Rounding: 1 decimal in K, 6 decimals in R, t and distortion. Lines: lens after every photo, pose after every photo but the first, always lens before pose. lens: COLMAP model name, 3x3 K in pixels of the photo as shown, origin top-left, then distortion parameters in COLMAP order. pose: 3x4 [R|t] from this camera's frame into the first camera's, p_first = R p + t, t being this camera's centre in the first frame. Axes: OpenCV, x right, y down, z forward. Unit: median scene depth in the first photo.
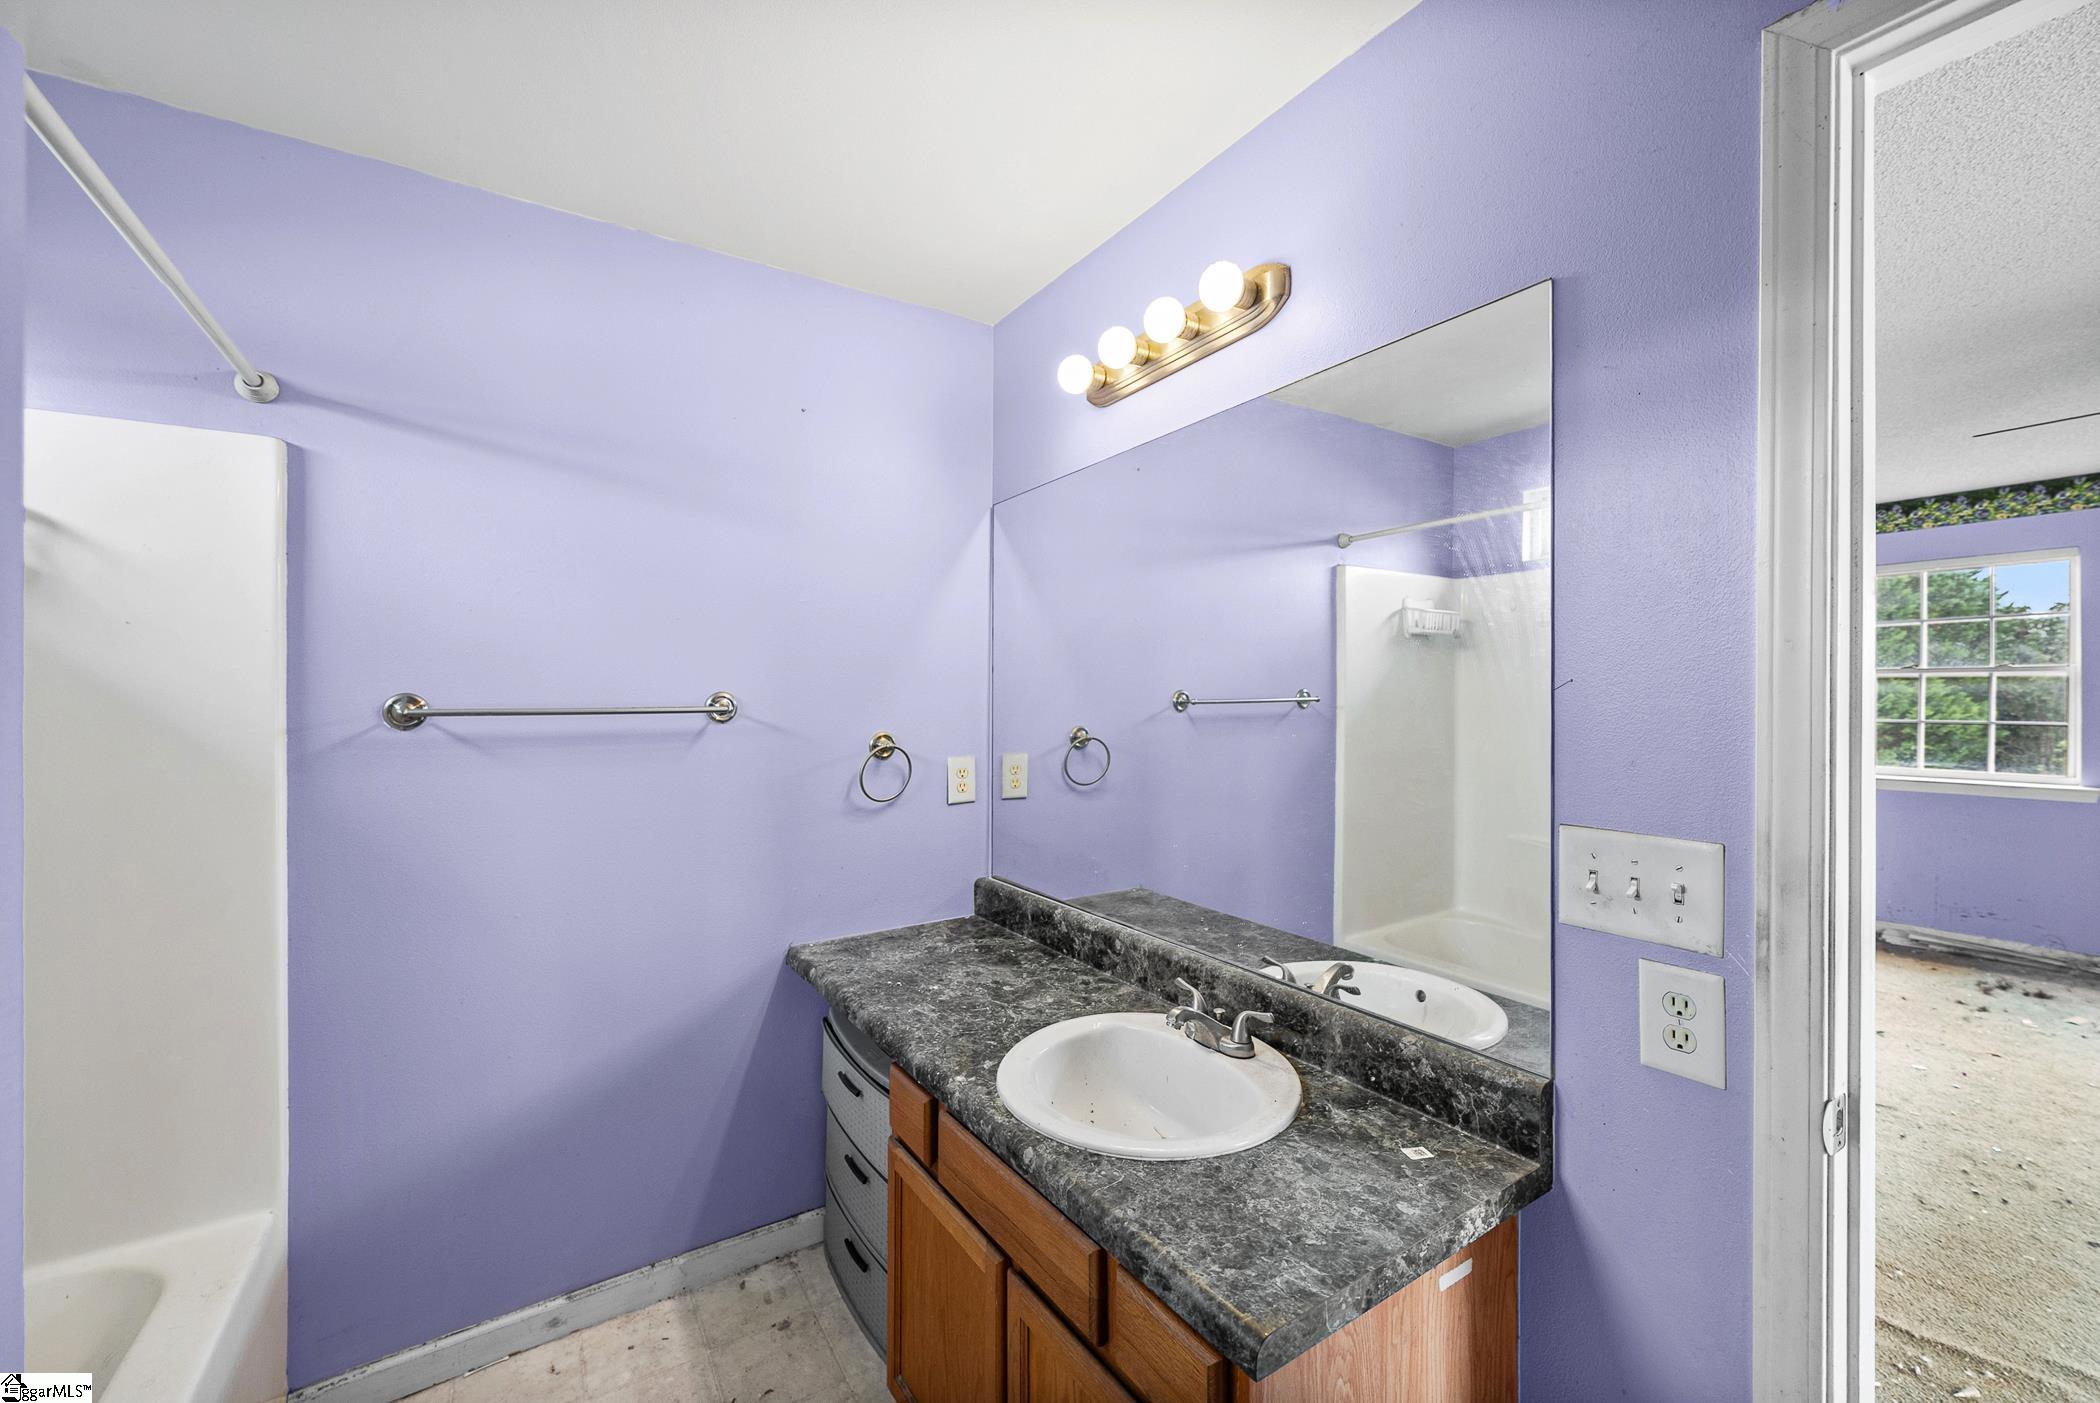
lens RADIAL K [[832.9, 0, 1038.4], [0, 832.9, 690.5], [0, 0, 1]] dist [-0.000709, -0.000110]
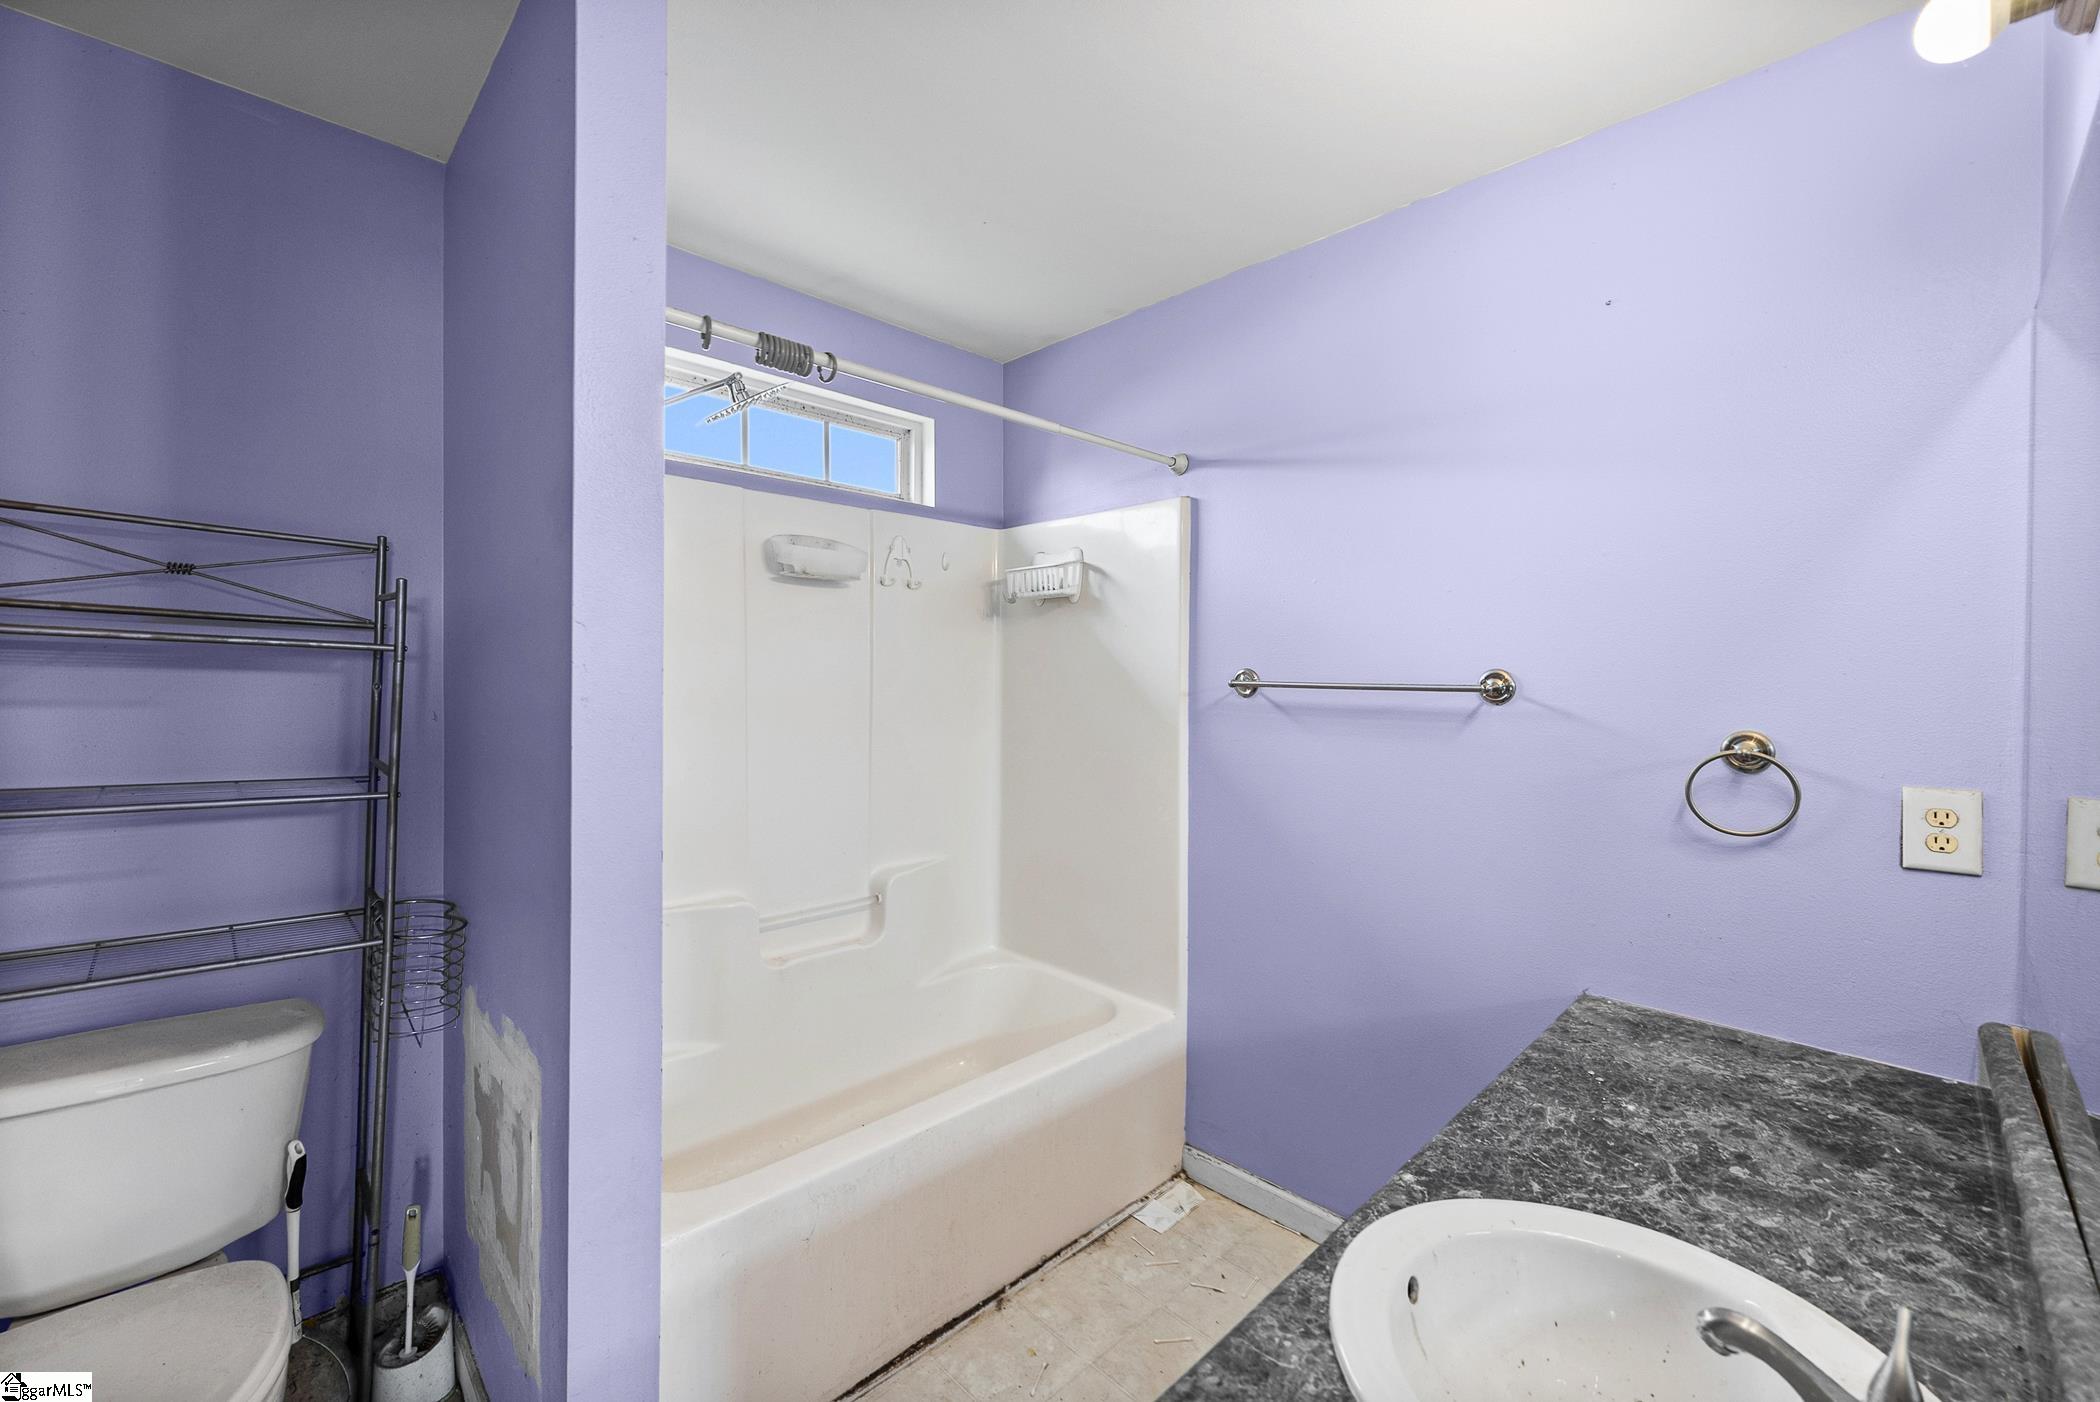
lens RADIAL K [[859.2, 0, 1047.4], [0, 859.2, 673.5], [0, 0, 1]] dist [0.000812, 0.000166]
pose [[0.196075, 0.008371, -0.980553, 0.451828], [-0.004479, 0.999961, 0.007641, 0.001440], [0.980579, 0.002894, 0.196105, 0.388642]]
